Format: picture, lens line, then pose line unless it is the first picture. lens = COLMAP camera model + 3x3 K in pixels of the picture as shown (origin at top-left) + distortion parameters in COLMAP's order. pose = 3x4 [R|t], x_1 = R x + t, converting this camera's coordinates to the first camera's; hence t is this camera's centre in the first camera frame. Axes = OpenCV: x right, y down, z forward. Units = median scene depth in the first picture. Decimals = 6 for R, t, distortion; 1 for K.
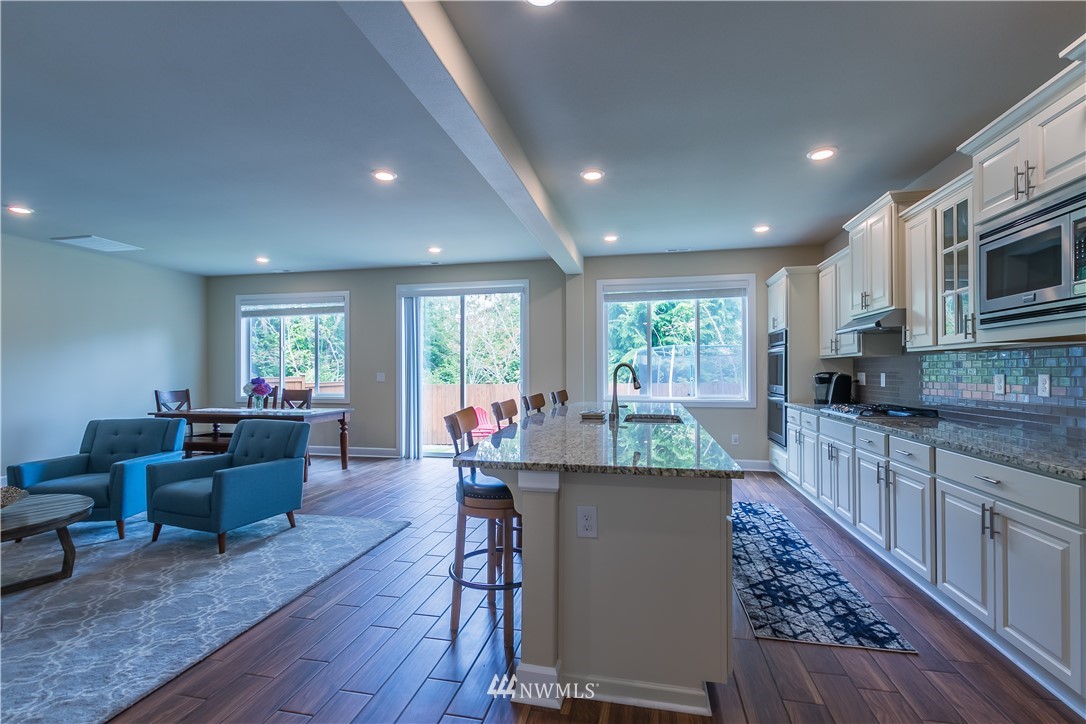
lens RADIAL K [[495.0, 0, 542.9], [0, 495.0, 367.4], [0, 0, 1]] dist [0.000696, -0.000884]
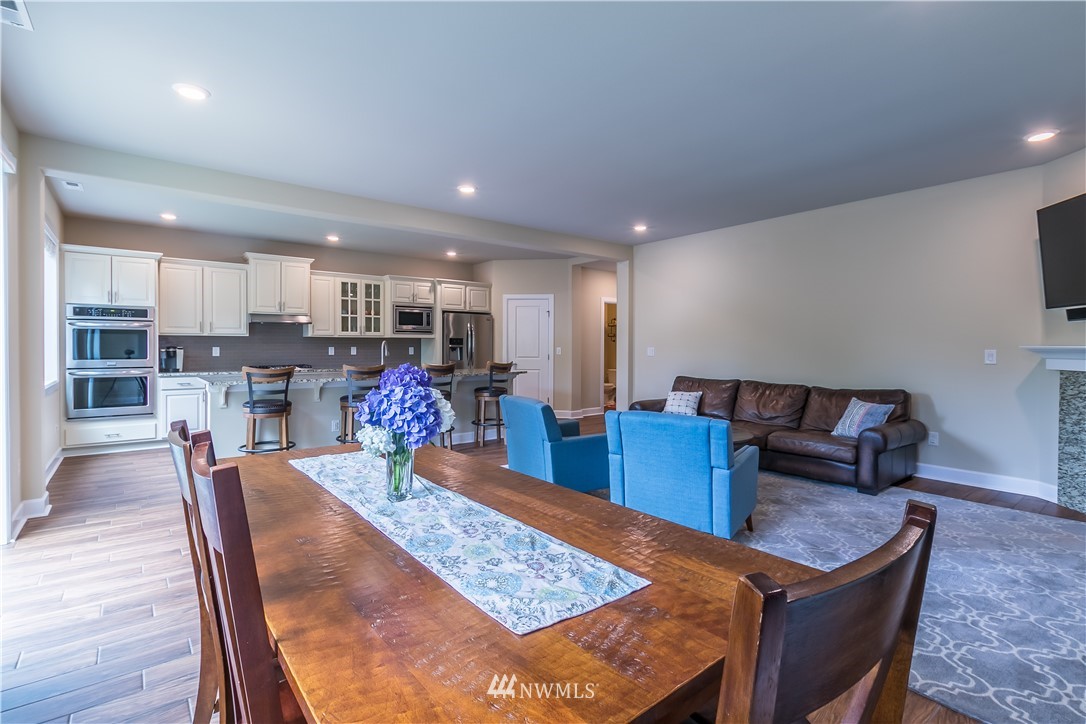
lens RADIAL K [[515.7, 0, 543.6], [0, 515.7, 350.4], [0, 0, 1]] dist [0.004145, -0.000856]
pose [[-0.770114, -0.003714, 0.637895, -1.183280], [-0.004593, 0.999989, 0.000277, 0.018018], [-0.637889, -0.002717, -0.770123, 1.702238]]
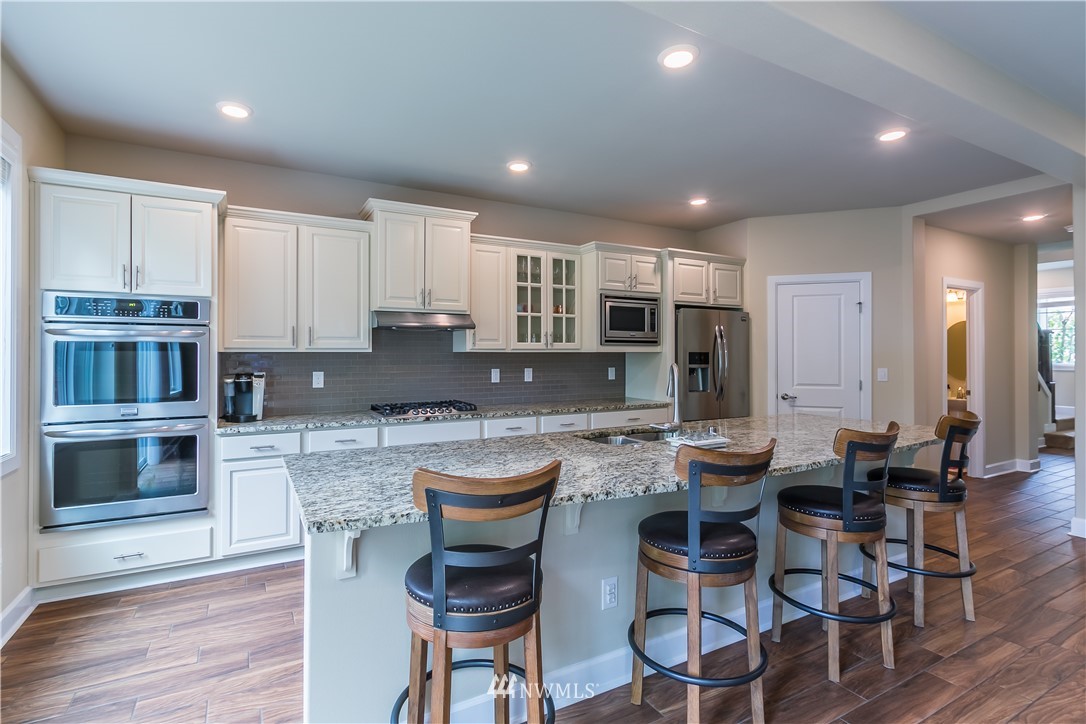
lens RADIAL K [[505.2, 0, 508.9], [0, 505.2, 352.6], [0, 0, 1]] dist [-0.001525, -0.000292]
pose [[-0.632283, 0.011342, 0.774654, -0.213023], [-0.001359, 0.999875, -0.015749, -0.009495], [-0.774736, -0.011010, -0.632189, 1.397498]]
